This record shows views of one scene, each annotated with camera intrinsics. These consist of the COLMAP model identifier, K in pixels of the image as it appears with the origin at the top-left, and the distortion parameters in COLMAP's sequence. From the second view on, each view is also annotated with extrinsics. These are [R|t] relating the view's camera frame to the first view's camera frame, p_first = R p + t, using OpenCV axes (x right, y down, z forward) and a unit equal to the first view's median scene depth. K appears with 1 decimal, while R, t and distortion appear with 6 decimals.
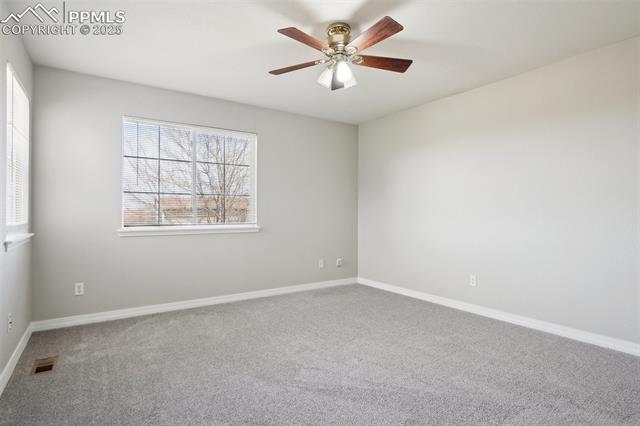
lens RADIAL K [[347.2, 0, 320.0], [0, 347.2, 213.0], [0, 0, 1]] dist [-0.000603, -0.000503]
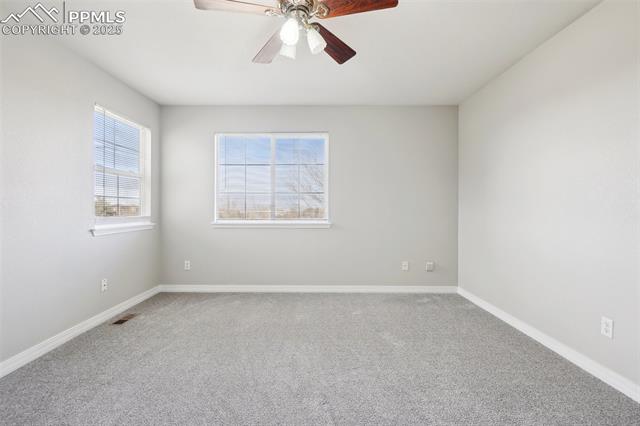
lens RADIAL K [[292.3, 0, 316.9], [0, 292.3, 207.6], [0, 0, 1]] dist [0.000513, -0.000545]
pose [[0.819897, 0.004044, -0.572497, 0.321613], [-0.004658, 0.999989, 0.000393, -0.006555], [0.572492, 0.002345, 0.819907, 0.310762]]
